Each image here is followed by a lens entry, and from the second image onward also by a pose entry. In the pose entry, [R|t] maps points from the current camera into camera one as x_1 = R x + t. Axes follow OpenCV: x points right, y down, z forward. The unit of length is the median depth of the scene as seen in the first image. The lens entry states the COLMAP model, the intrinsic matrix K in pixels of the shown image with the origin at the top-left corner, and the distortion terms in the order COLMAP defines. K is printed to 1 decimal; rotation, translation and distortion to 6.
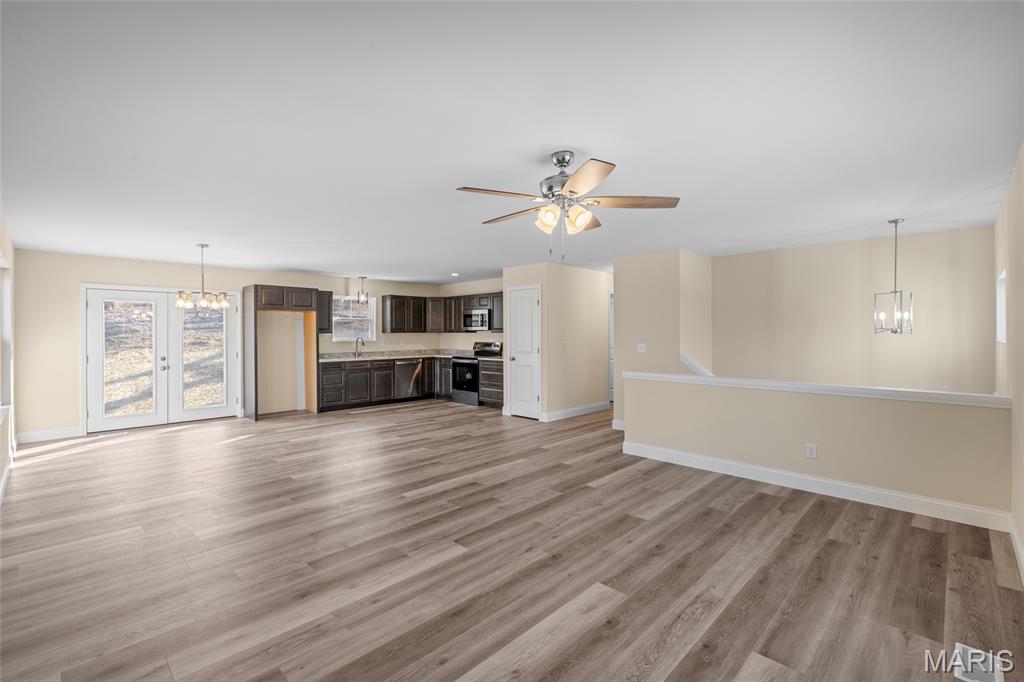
lens RADIAL K [[453.6, 0, 511.2], [0, 453.6, 333.4], [0, 0, 1]] dist [0.004023, -0.001553]
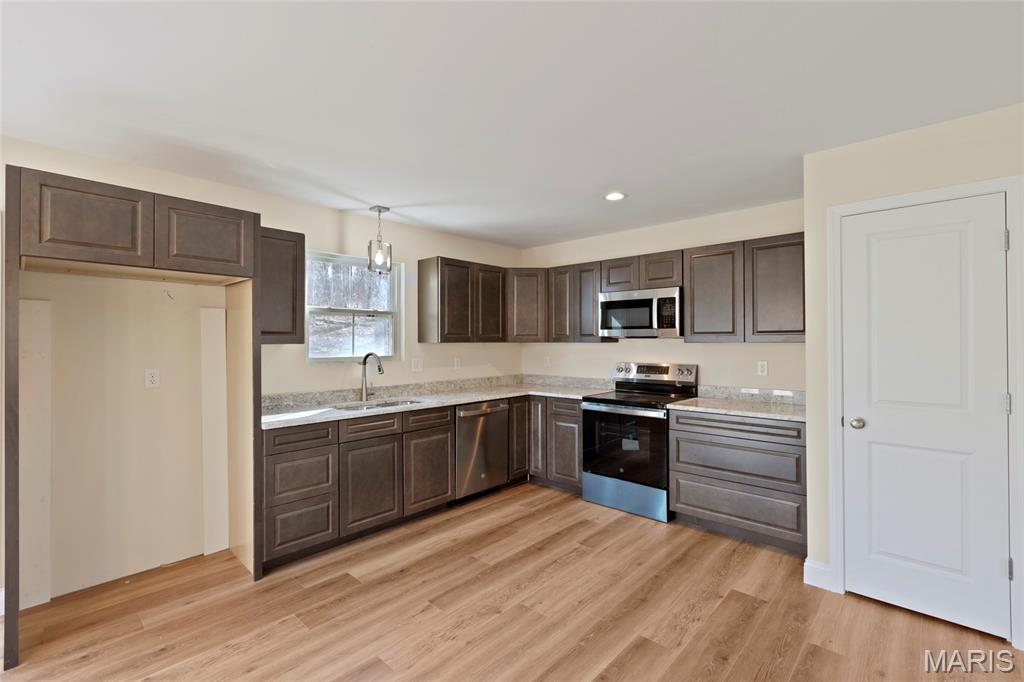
lens RADIAL K [[453.6, 0, 509.6], [0, 453.6, 338.8], [0, 0, 1]] dist [0.004023, -0.001553]
pose [[0.999708, 0.000694, 0.024173, -0.255702], [-0.000473, 0.999958, -0.009144, -0.001292], [-0.024178, 0.009130, 0.999666, 0.683054]]
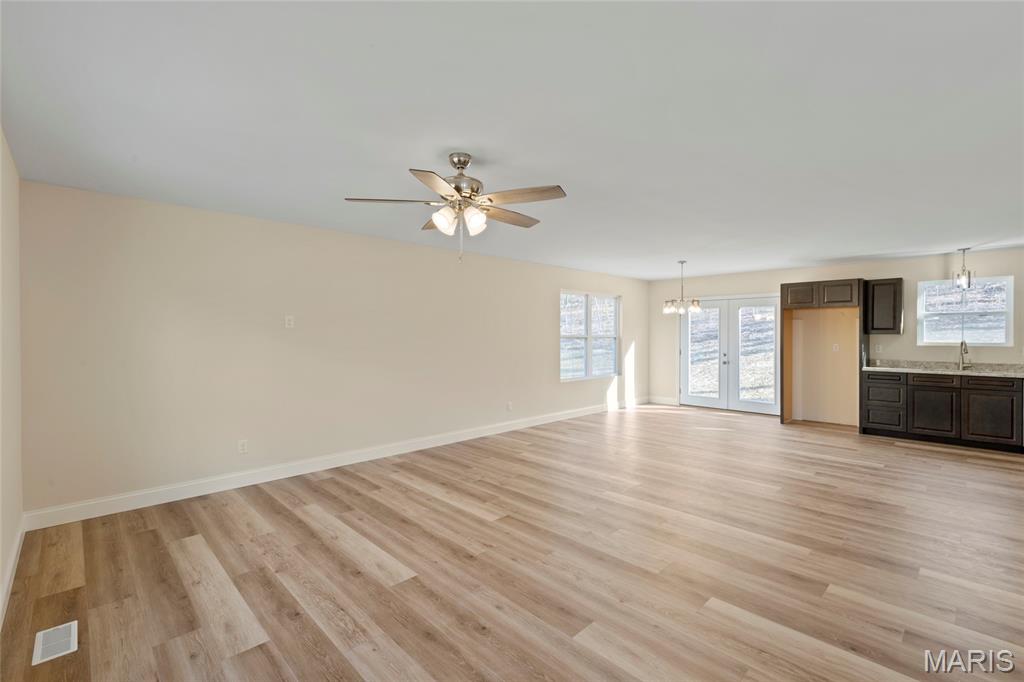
lens RADIAL K [[453.6, 0, 510.8], [0, 453.6, 338.8], [0, 0, 1]] dist [0.004023, -0.001553]
pose [[-0.022556, 0.014112, -0.999646, 0.410204], [-0.001242, 0.999899, 0.014143, -0.002716], [0.999745, 0.001560, -0.022536, 0.415717]]
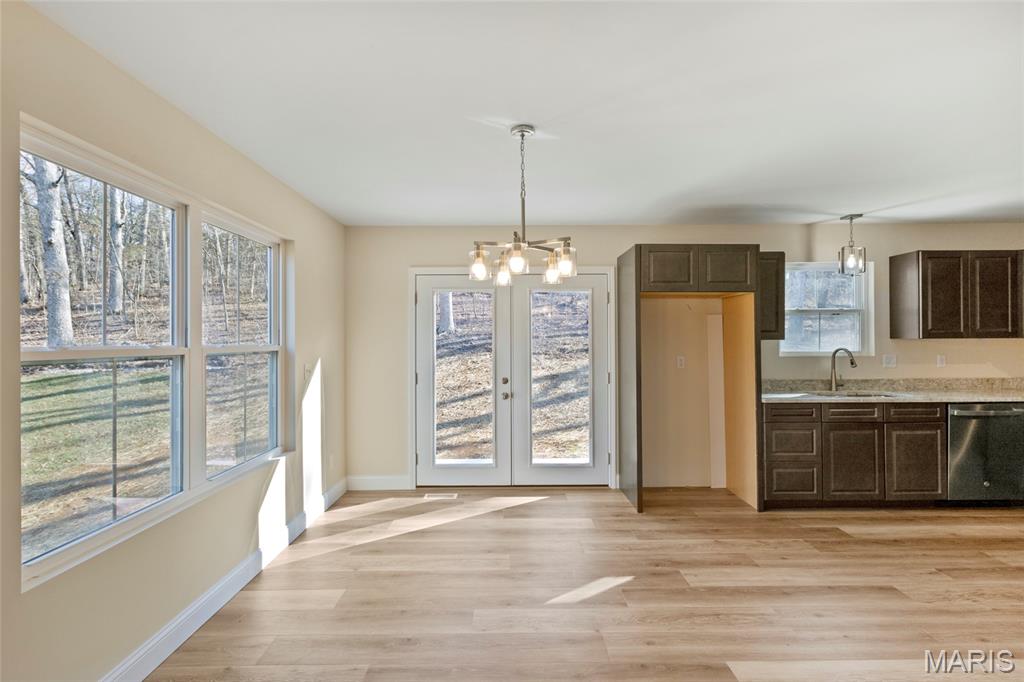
lens RADIAL K [[453.6, 0, 510.4], [0, 453.6, 338.8], [0, 0, 1]] dist [0.004023, -0.001553]
pose [[0.702903, -0.002844, -0.711280, -0.285439], [0.001319, 0.999995, -0.002694, -0.000457], [0.711284, 0.000955, 0.702904, 0.511506]]
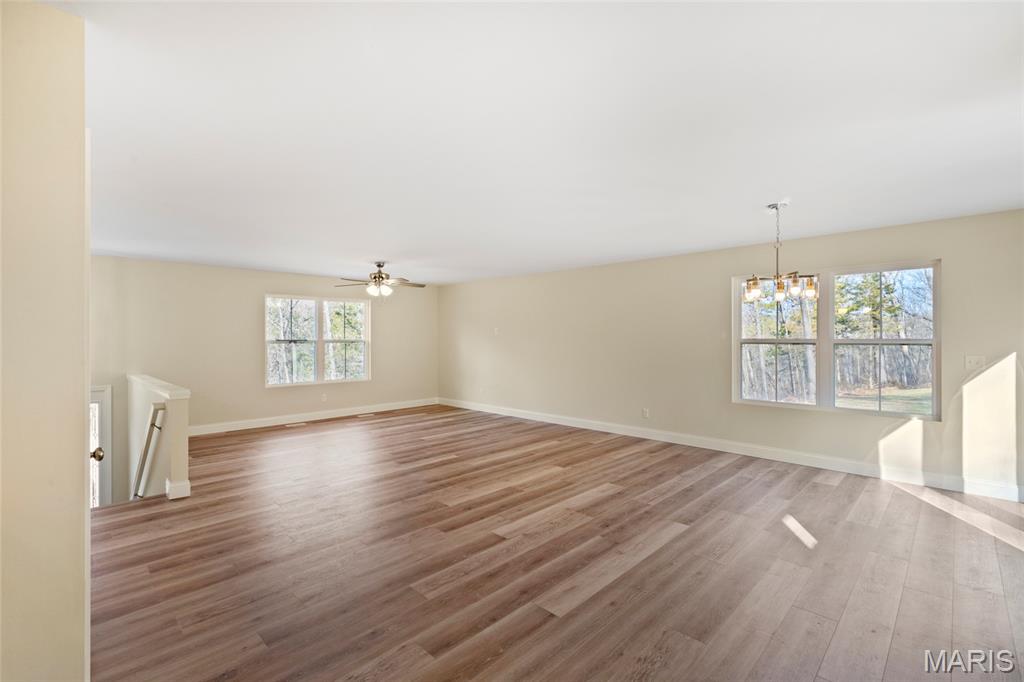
lens RADIAL K [[453.6, 0, 511.2], [0, 453.6, 333.8], [0, 0, 1]] dist [0.004023, -0.001553]
pose [[-0.999959, 0.006383, 0.006374, -0.212919], [0.006327, 0.999942, -0.008757, -0.001010], [-0.006429, -0.008717, -0.999941, 1.233860]]
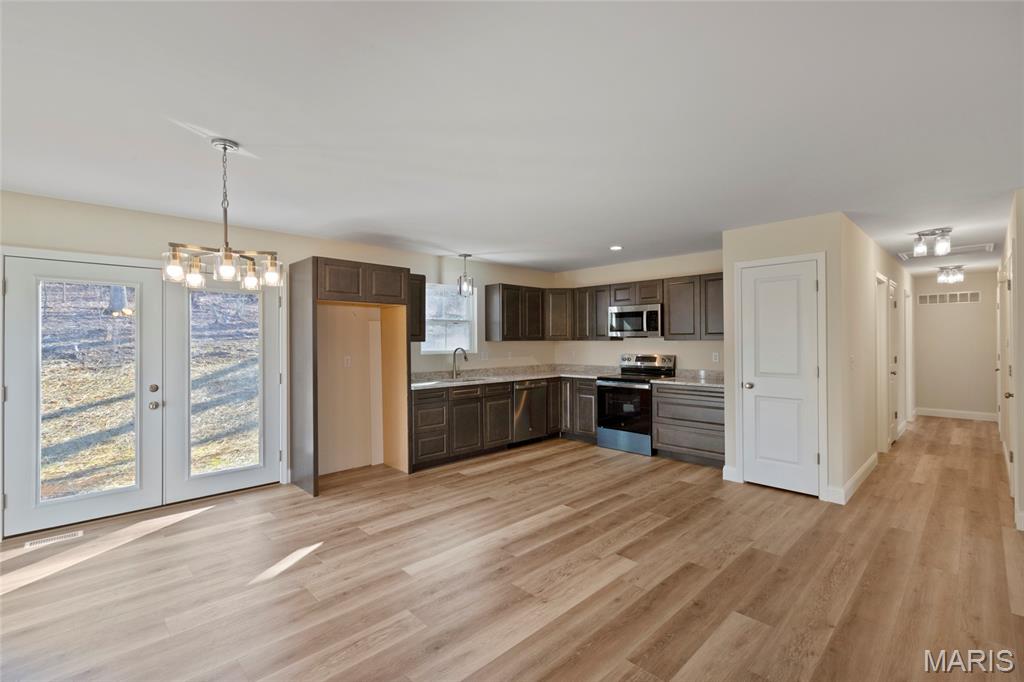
lens RADIAL K [[453.6, 0, 511.1], [0, 453.6, 338.8], [0, 0, 1]] dist [0.004023, -0.001553]
pose [[0.999547, -0.002262, -0.030024, -0.283804], [0.002080, 0.999979, -0.006091, -0.000360], [0.030037, 0.006026, 0.999531, 0.414803]]
